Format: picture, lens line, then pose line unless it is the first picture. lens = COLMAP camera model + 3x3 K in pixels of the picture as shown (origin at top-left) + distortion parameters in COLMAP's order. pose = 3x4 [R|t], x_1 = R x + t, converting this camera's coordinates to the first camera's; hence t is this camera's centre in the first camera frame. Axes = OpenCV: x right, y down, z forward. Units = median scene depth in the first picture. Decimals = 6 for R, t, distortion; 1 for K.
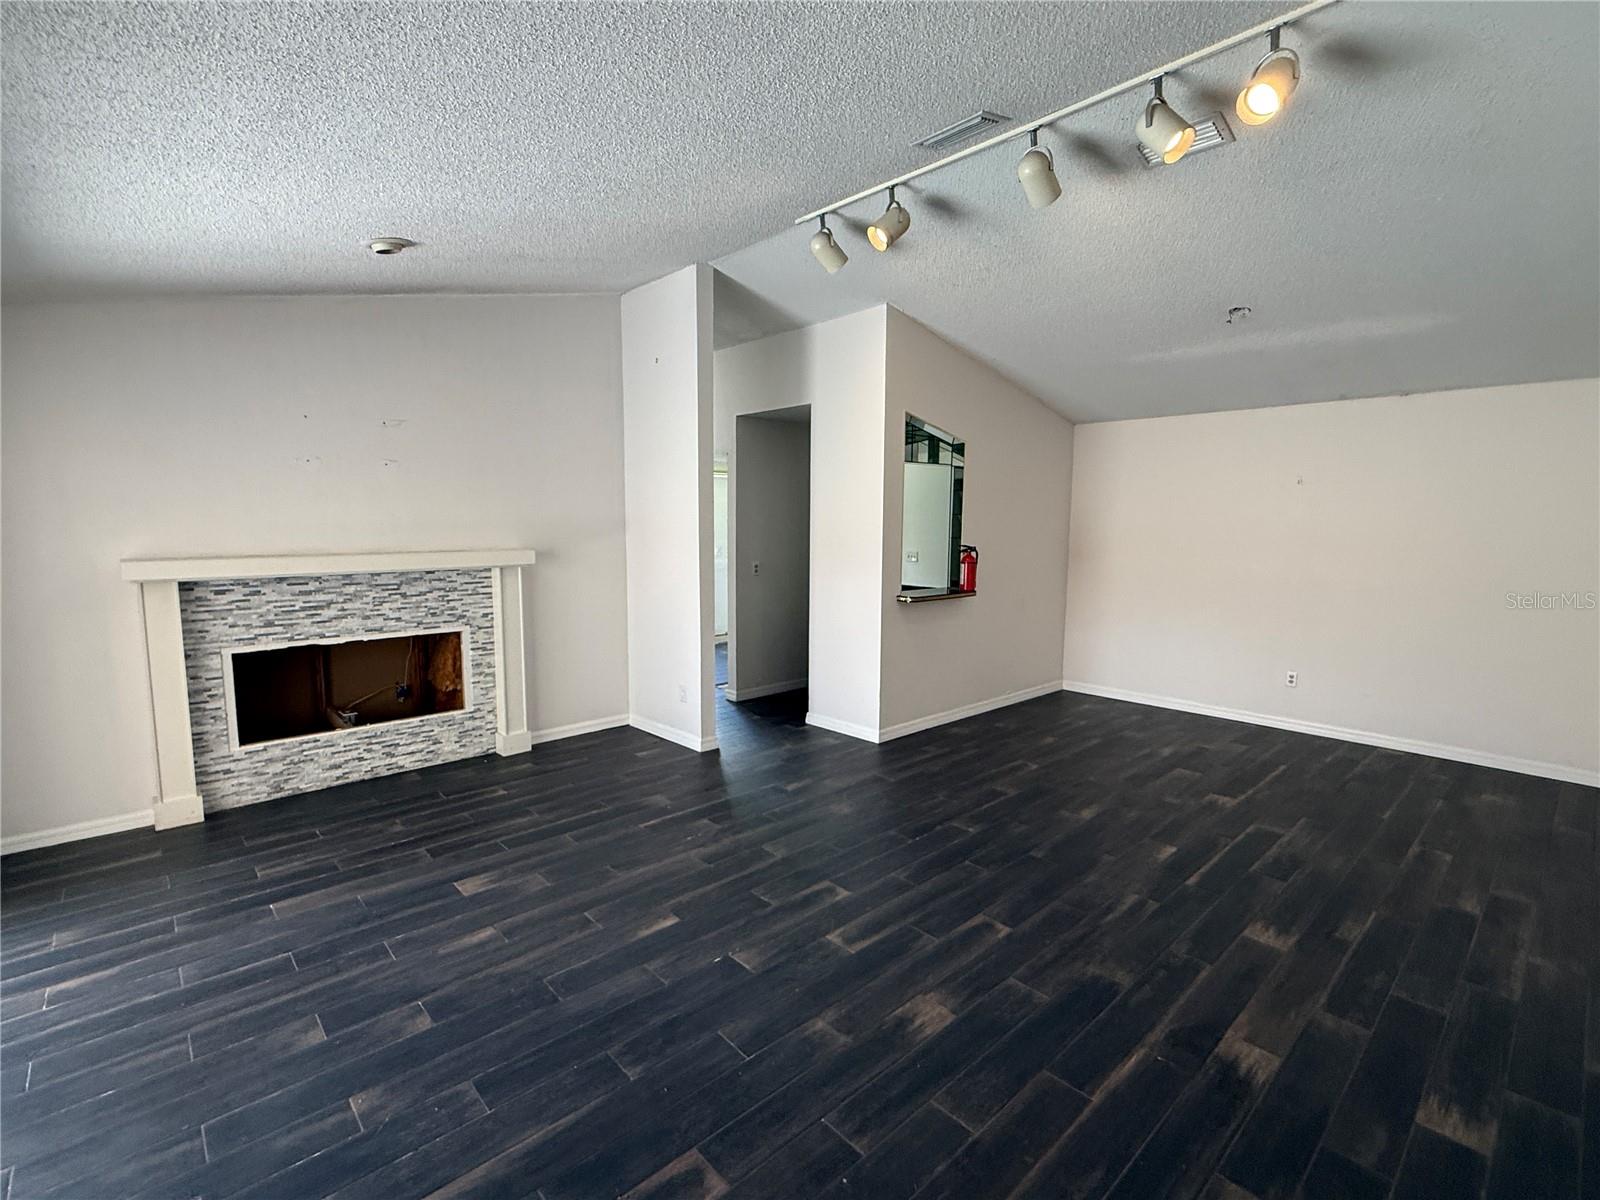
lens RADIAL K [[740.8, 0, 803.5], [0, 740.8, 598.4], [0, 0, 1]] dist [-0.001581, -0.000308]
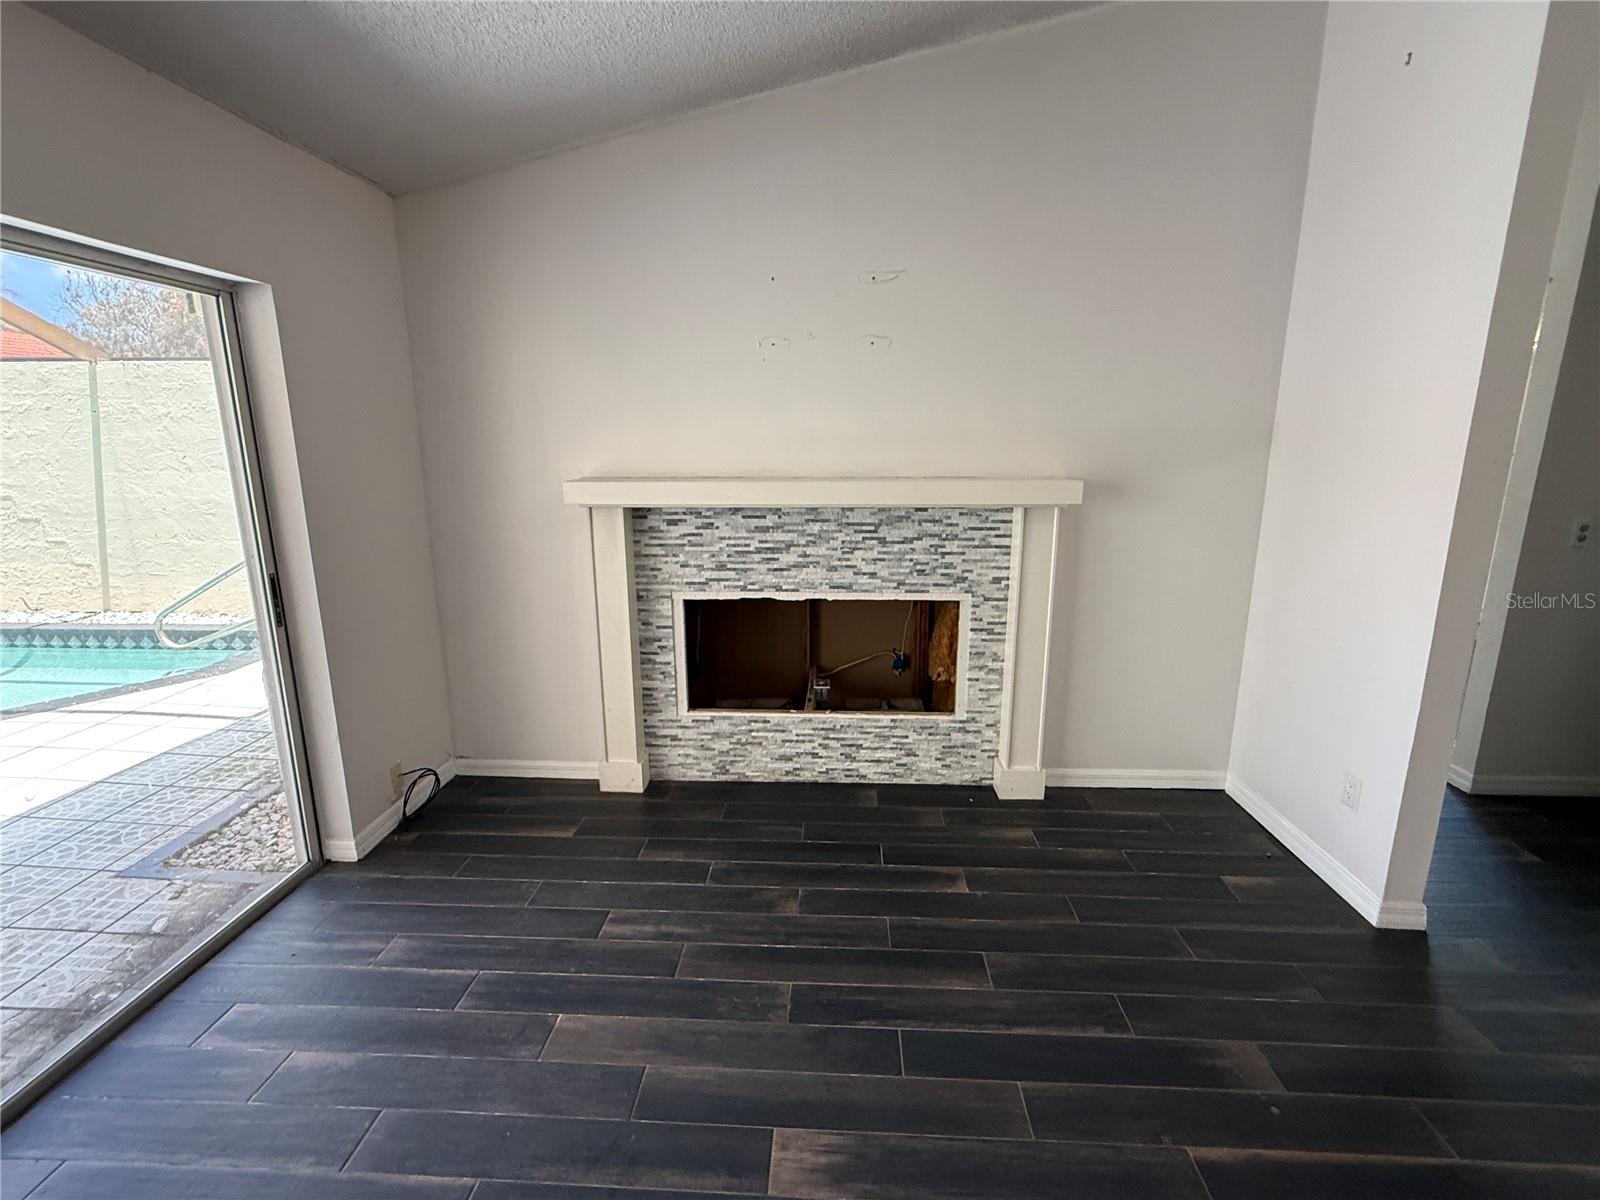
lens RADIAL K [[740.8, 0, 803.5], [0, 740.8, 598.4], [0, 0, 1]] dist [-0.001581, -0.000308]
pose [[0.697712, 0.149137, -0.700683, -0.106437], [-0.071149, 0.987680, 0.139375, -0.043285], [0.712837, -0.047391, 0.699727, 0.480239]]
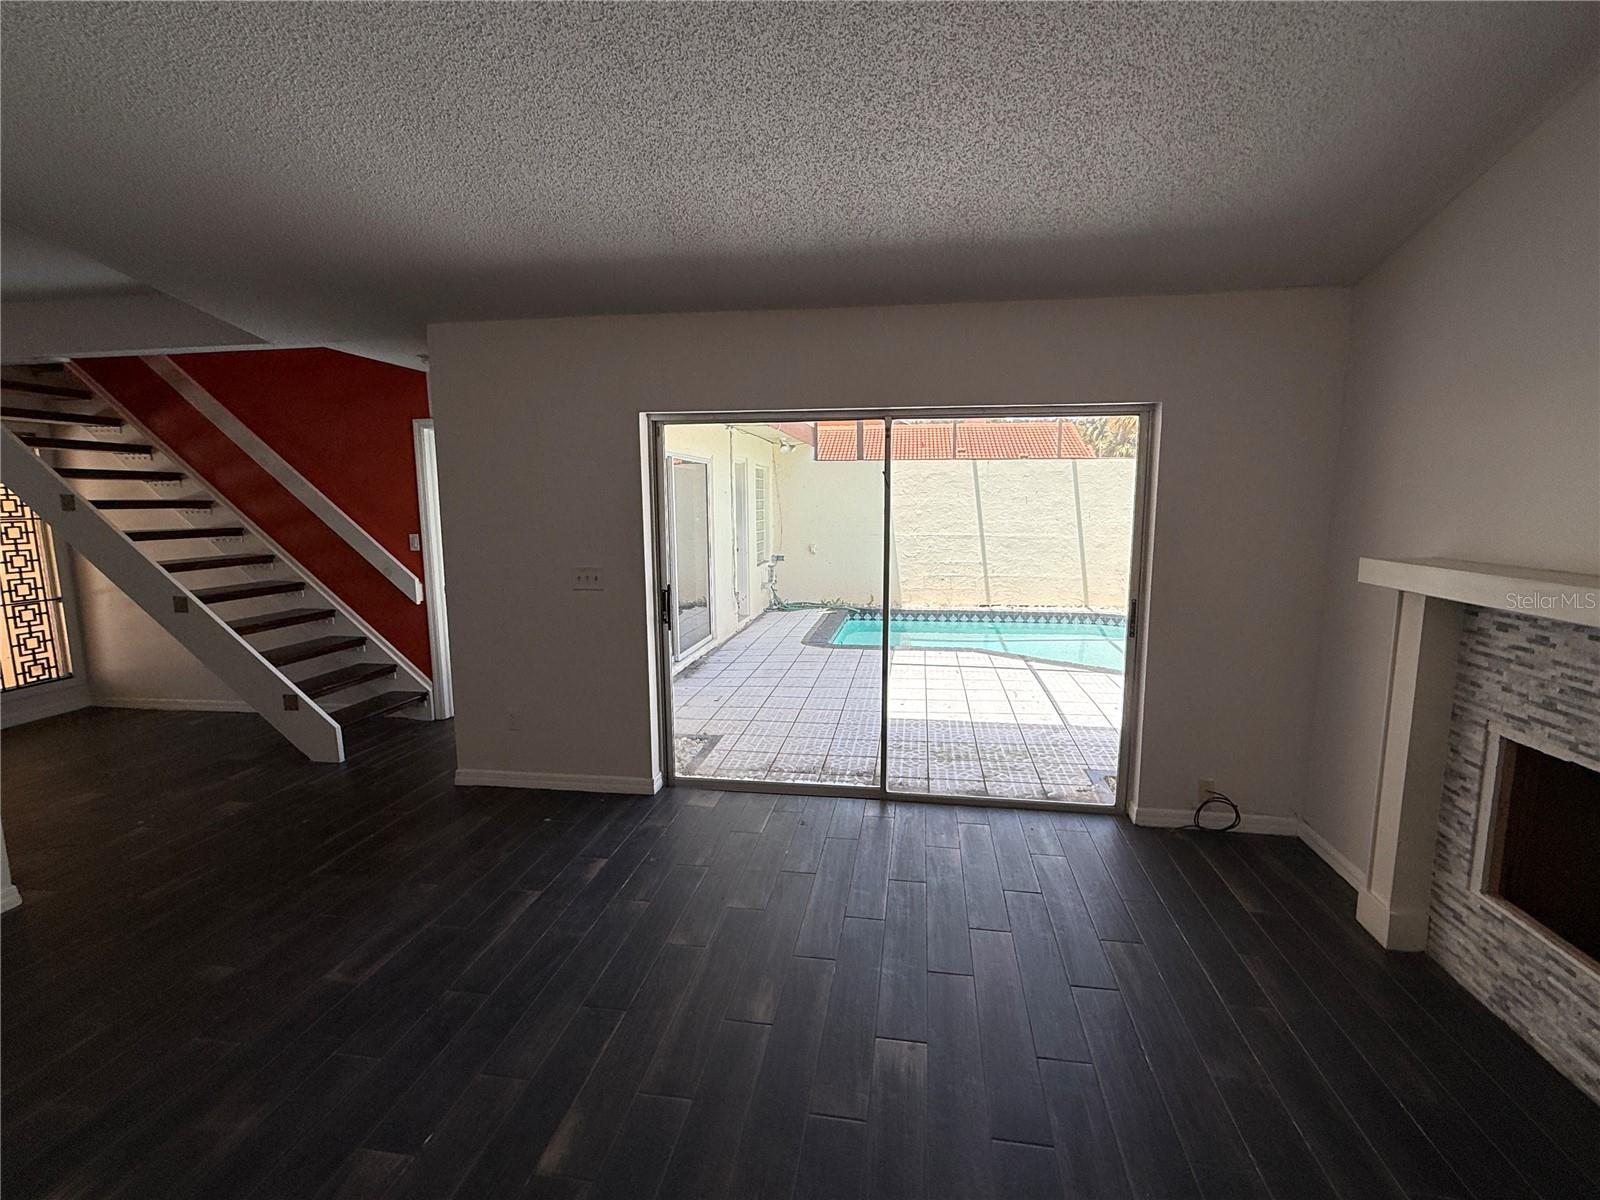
lens RADIAL K [[740.8, 0, 803.5], [0, 740.8, 598.4], [0, 0, 1]] dist [-0.001581, -0.000308]
pose [[-0.782950, 0.079537, -0.616979, -0.003138], [-0.069439, 0.974421, 0.213735, -0.103298], [0.618197, 0.210186, -0.757400, 0.976192]]
